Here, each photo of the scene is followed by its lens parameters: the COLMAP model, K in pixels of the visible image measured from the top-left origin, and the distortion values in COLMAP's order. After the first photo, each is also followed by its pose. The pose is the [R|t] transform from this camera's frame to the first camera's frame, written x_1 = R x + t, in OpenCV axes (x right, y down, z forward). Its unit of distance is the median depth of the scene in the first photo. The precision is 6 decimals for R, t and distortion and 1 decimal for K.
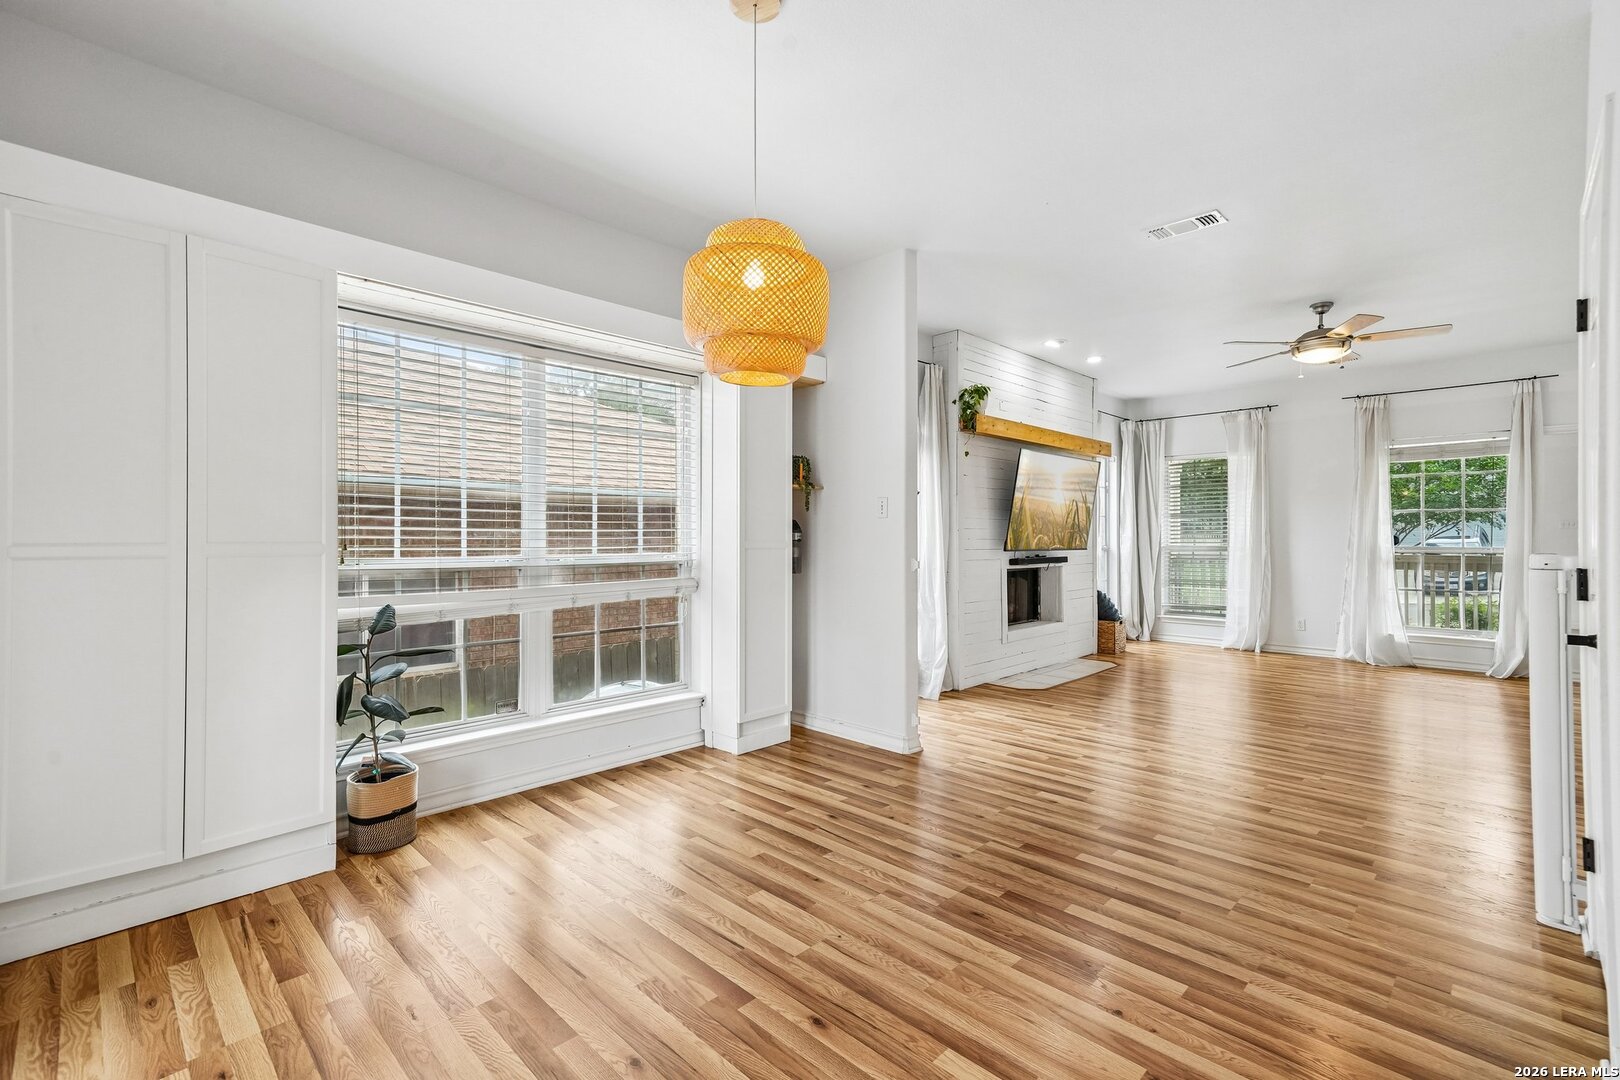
lens RADIAL K [[719.6, 0, 812.6], [0, 719.6, 544.9], [0, 0, 1]] dist [0.013678, 0.006879]
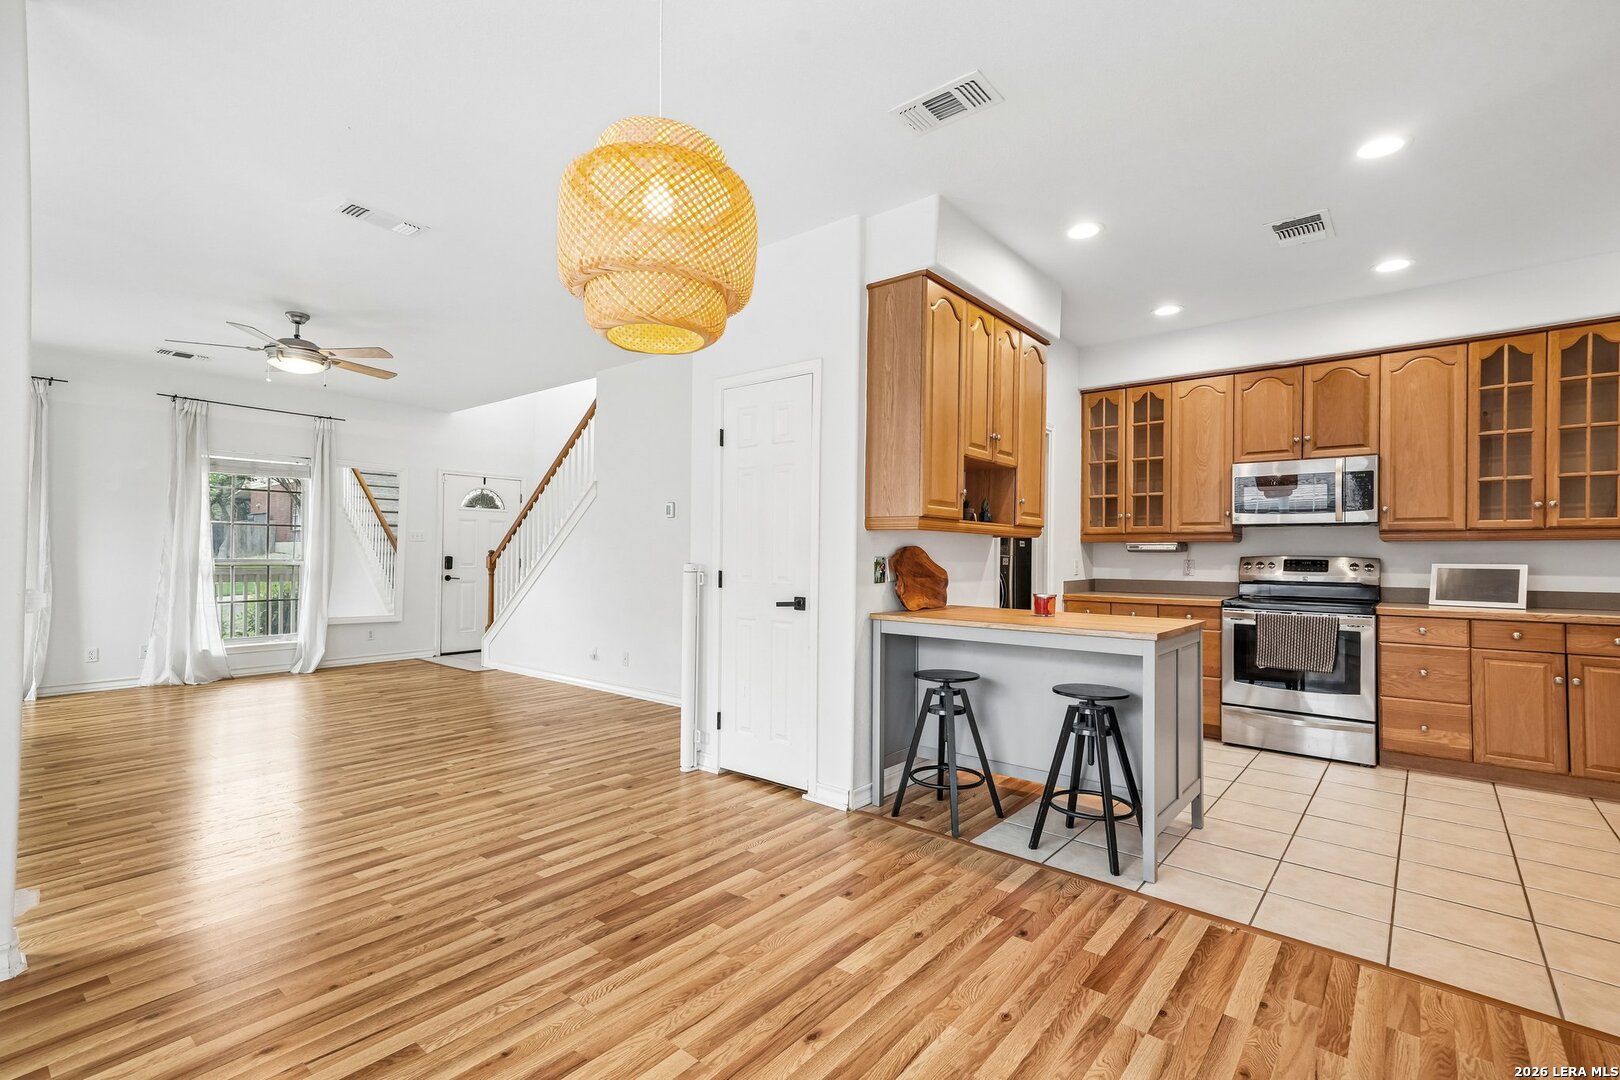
lens RADIAL K [[734.4, 0, 817.6], [0, 734.4, 543.7], [0, 0, 1]] dist [0.021031, 0.000545]
pose [[-0.092096, 0.014308, 0.995647, -0.696871], [0.000886, 0.999898, -0.014287, -0.007334], [-0.995750, -0.000434, -0.092099, 0.738637]]
